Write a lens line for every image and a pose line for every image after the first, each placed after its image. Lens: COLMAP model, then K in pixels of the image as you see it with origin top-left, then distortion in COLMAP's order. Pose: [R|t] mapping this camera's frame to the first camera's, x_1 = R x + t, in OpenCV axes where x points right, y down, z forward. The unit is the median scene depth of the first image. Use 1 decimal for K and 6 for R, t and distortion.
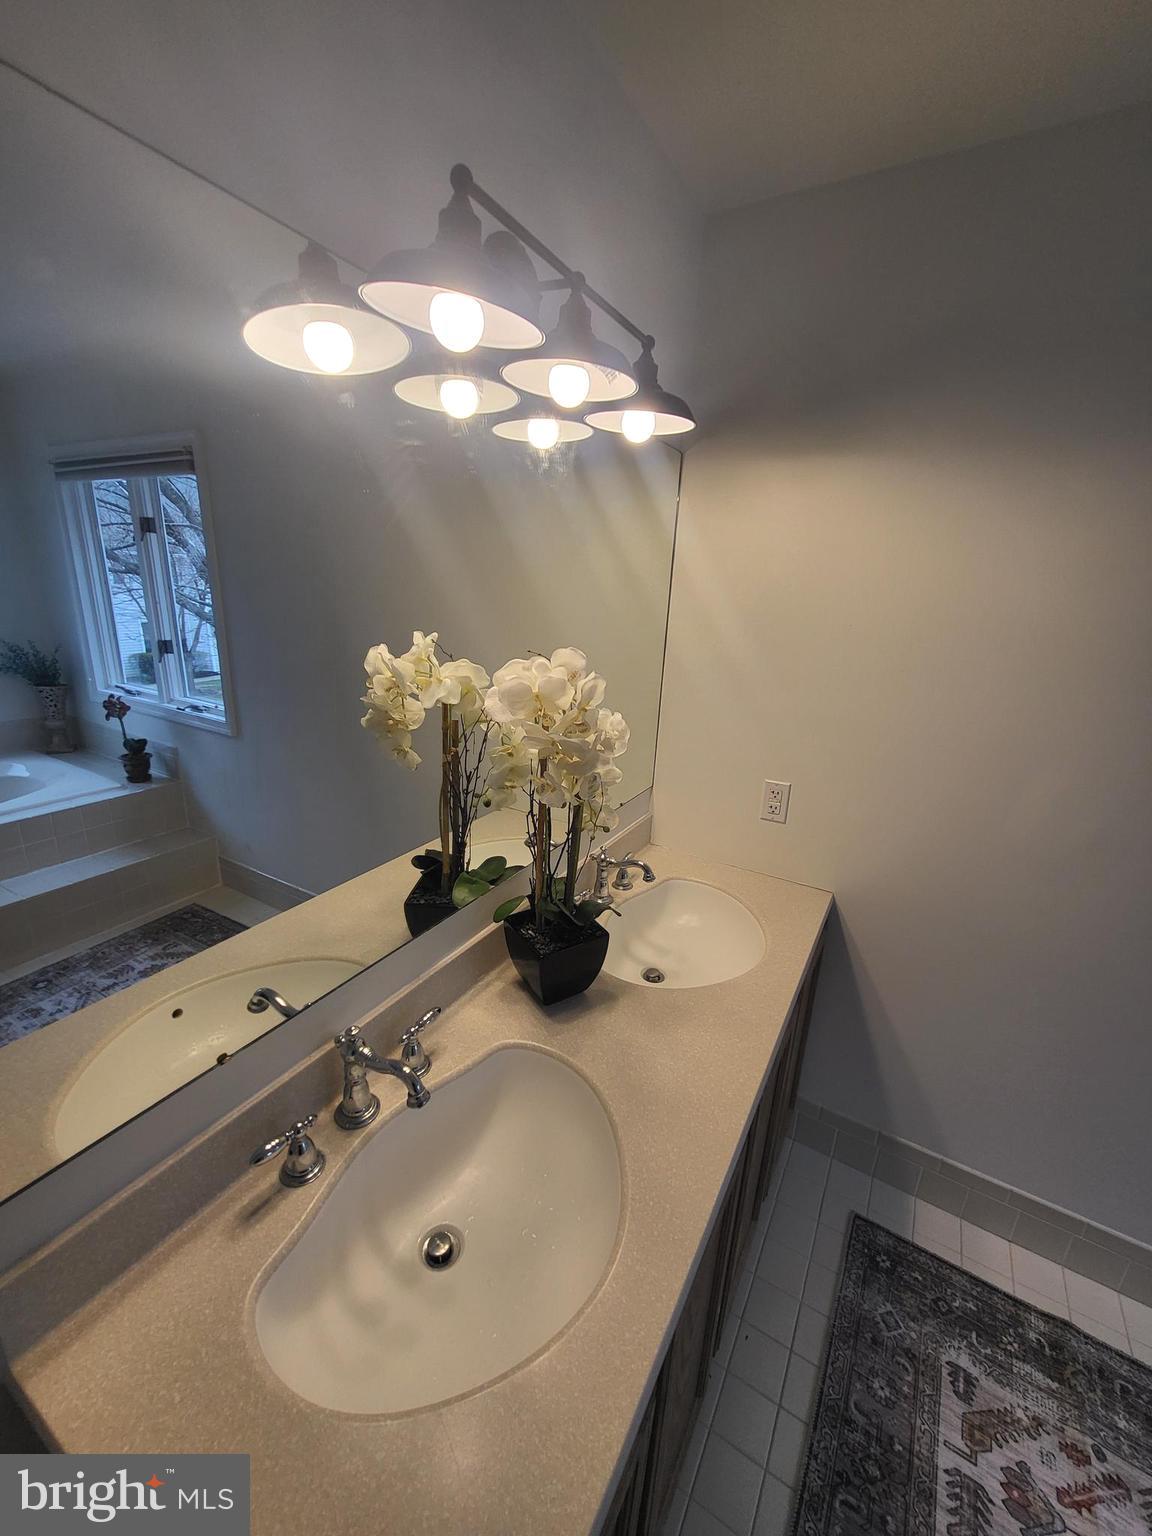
lens RADIAL K [[606.1, 0, 576.0], [0, 606.1, 768.0], [0, 0, 1]] dist [0.005768, -0.003042]
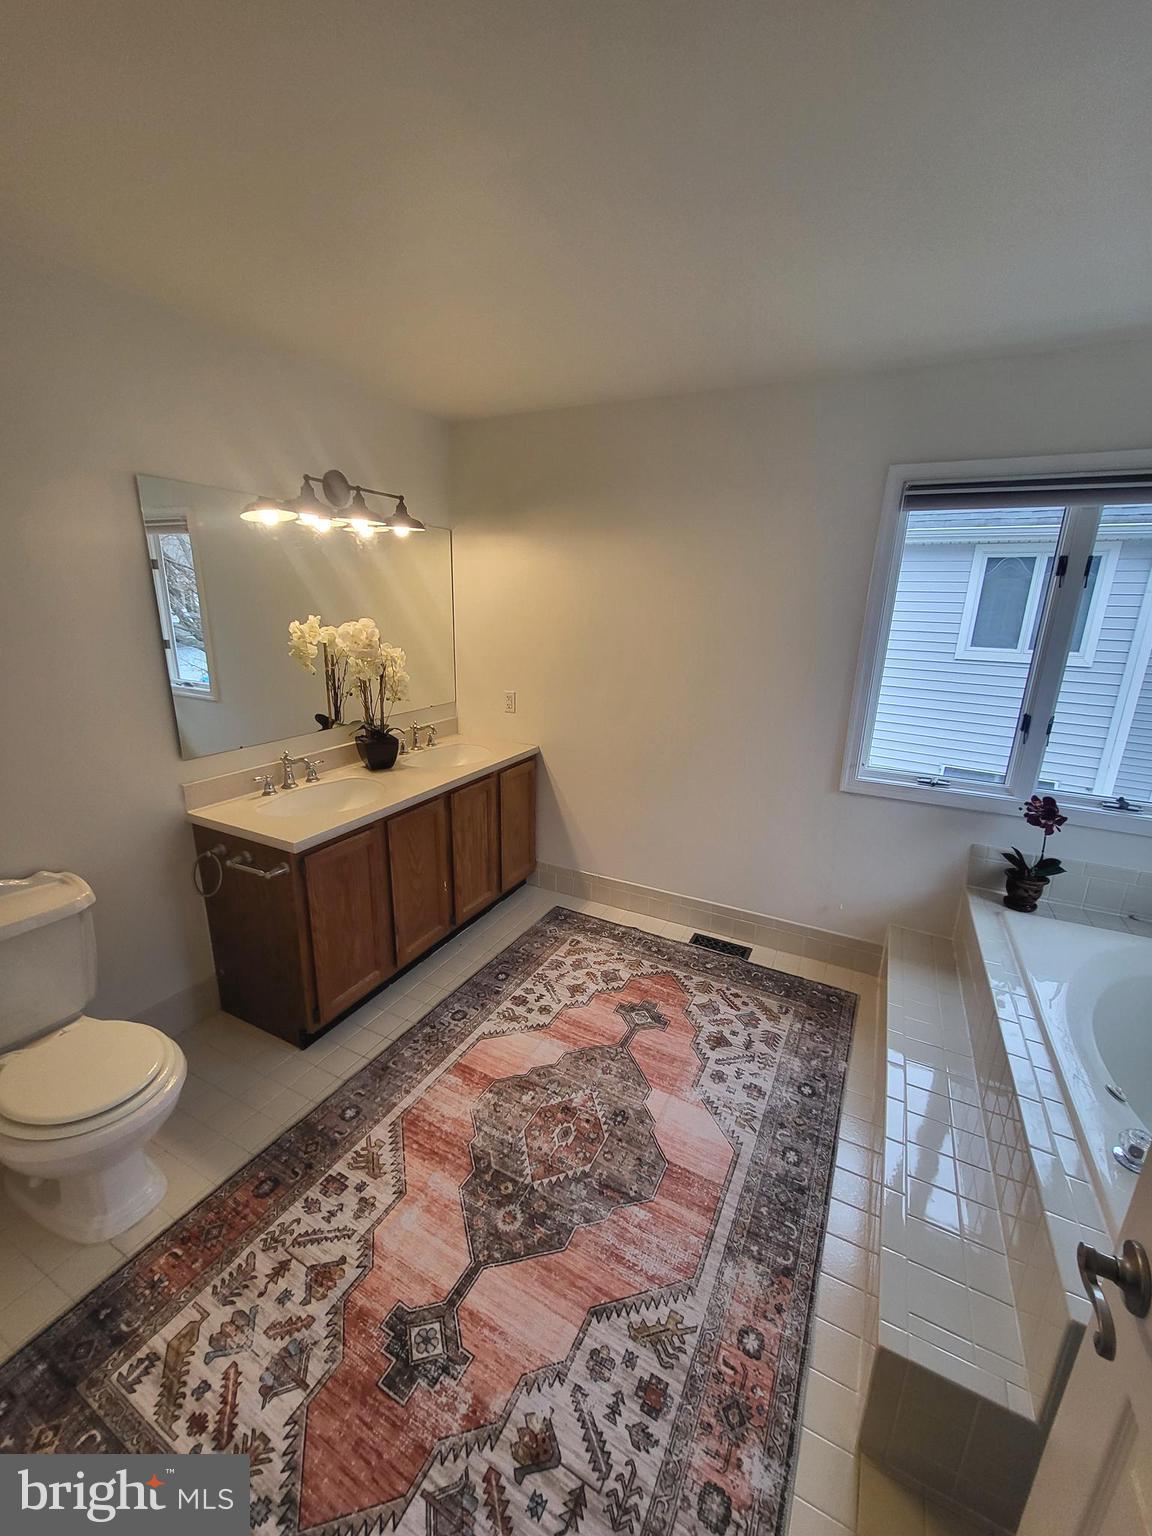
lens RADIAL K [[603.9, 0, 576.0], [0, 603.9, 768.0], [0, 0, 1]] dist [0.030253, -0.000036]
pose [[0.997704, -0.041269, 0.053697, 0.637605], [0.042510, 0.998850, -0.022174, 0.482075], [-0.052720, 0.024406, 0.998311, -1.471764]]
